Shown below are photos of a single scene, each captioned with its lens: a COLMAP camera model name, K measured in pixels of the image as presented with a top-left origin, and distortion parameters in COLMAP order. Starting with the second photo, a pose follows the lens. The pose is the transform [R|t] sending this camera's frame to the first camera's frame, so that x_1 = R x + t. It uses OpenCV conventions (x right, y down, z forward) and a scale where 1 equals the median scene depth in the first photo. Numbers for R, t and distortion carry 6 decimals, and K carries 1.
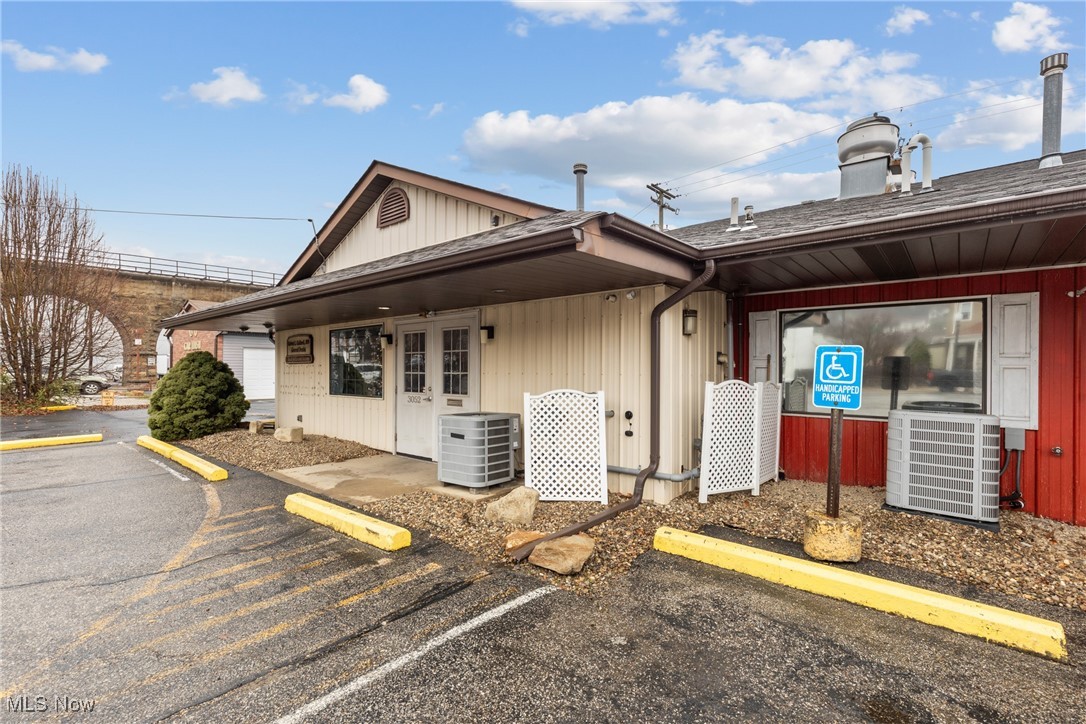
lens RADIAL K [[495.3, 0, 541.0], [0, 495.3, 366.9], [0, 0, 1]] dist [0.009409, -0.001623]
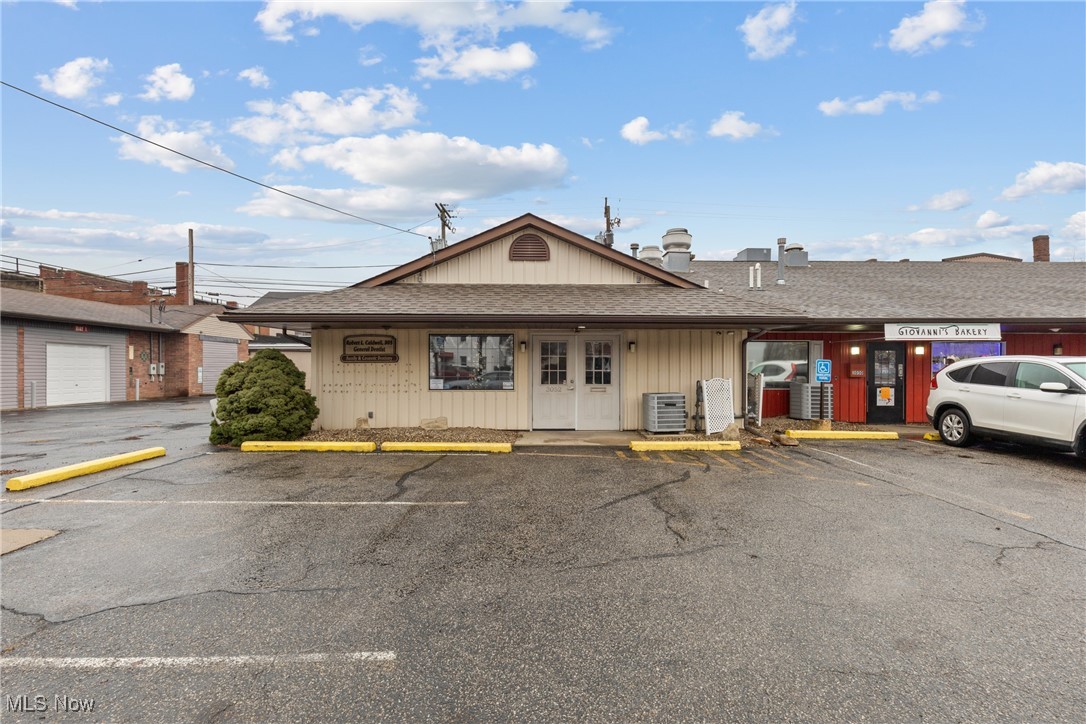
lens RADIAL K [[495.3, 0, 544.0], [0, 495.3, 362.4], [0, 0, 1]] dist [0.009409, -0.001623]
pose [[0.747936, 0.004045, 0.663758, -1.209073], [-0.004285, 0.999990, -0.001265, -0.008548], [-0.663757, -0.001898, 0.747946, -0.034260]]
